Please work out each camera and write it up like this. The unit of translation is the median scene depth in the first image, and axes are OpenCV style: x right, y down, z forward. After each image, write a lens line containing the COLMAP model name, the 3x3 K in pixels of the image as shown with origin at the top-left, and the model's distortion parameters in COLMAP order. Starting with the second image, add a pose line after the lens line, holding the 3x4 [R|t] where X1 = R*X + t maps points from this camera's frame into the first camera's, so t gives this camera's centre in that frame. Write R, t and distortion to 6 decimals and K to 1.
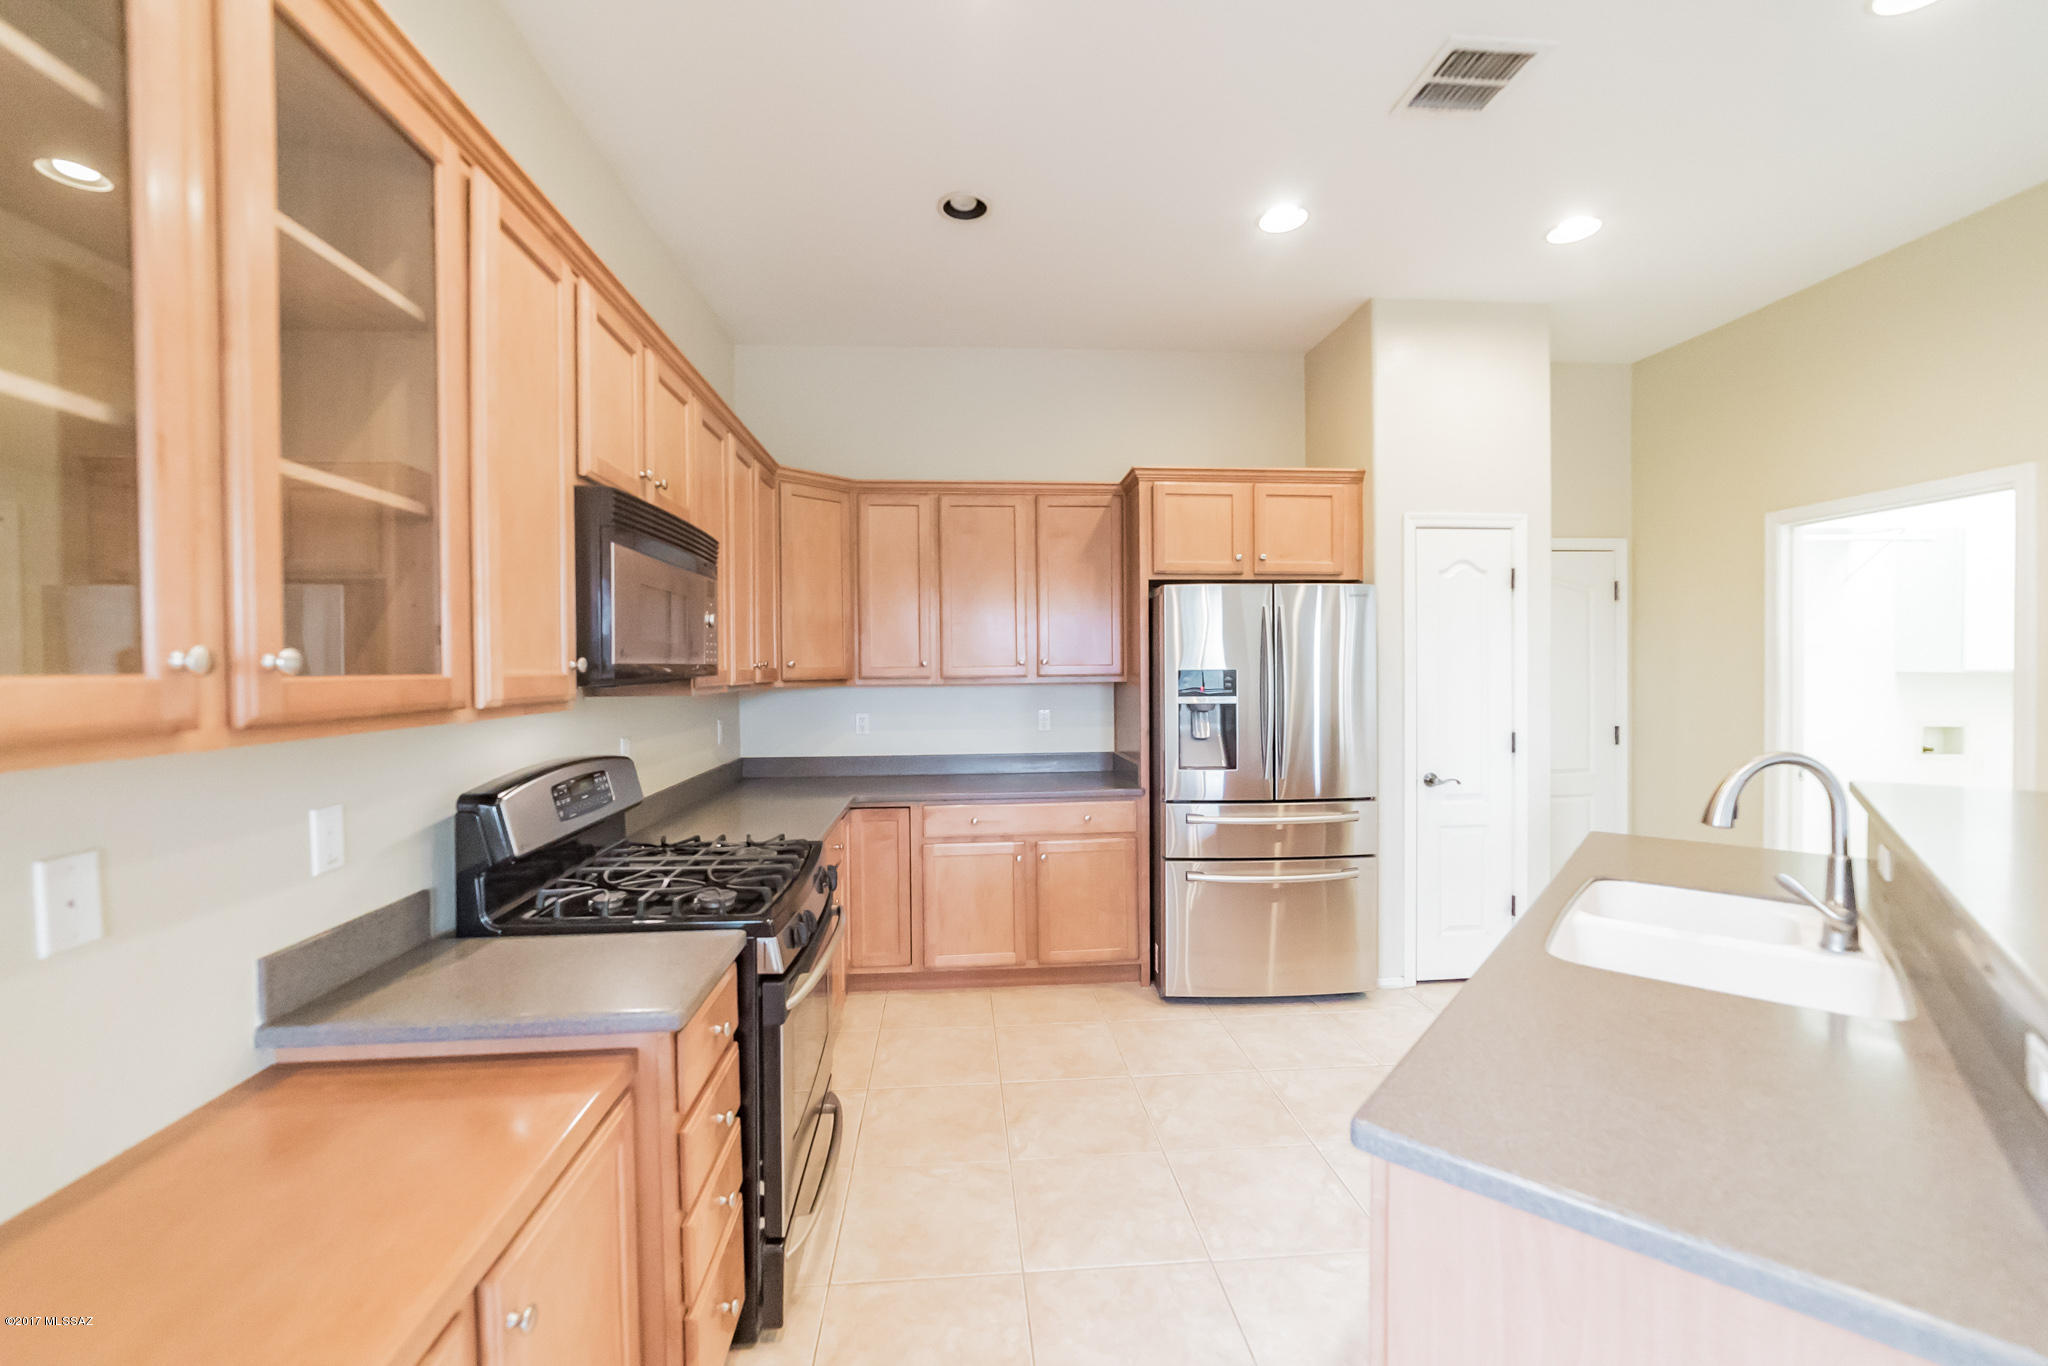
lens RADIAL K [[817.9, 0, 1019.6], [0, 817.9, 679.9], [0, 0, 1]] dist [-0.002428, 0.000022]
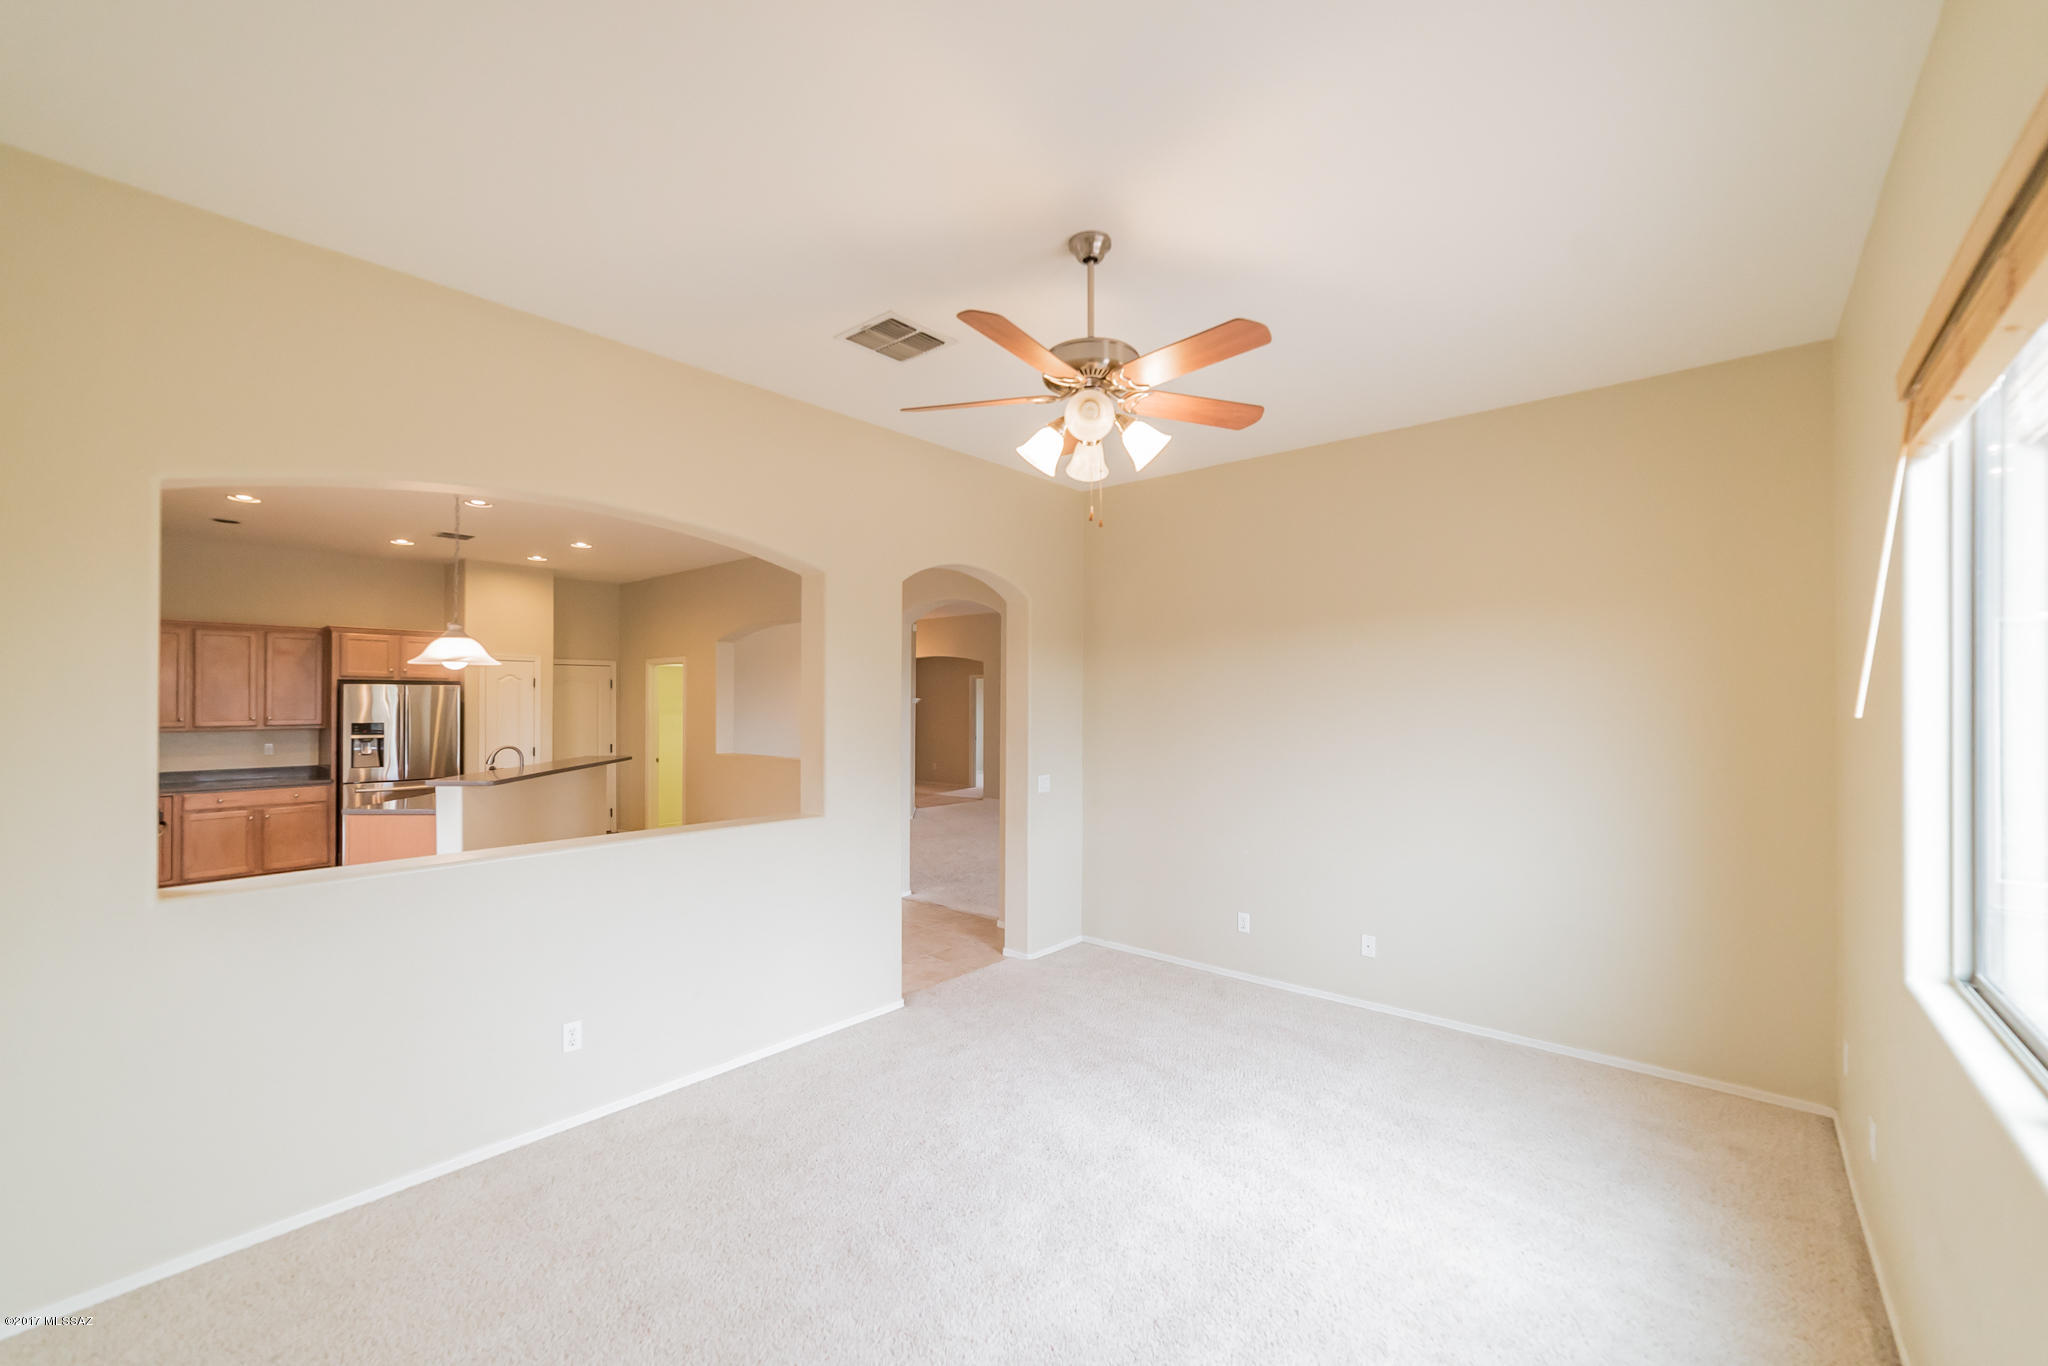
lens RADIAL K [[817.9, 0, 1015.1], [0, 817.9, 696.3], [0, 0, 1]] dist [-0.002428, 0.000022]
pose [[0.726806, 0.011744, 0.686743, -0.014992], [0.002406, 0.999804, -0.019644, -0.034091], [-0.686839, 0.015930, 0.726635, -1.698552]]
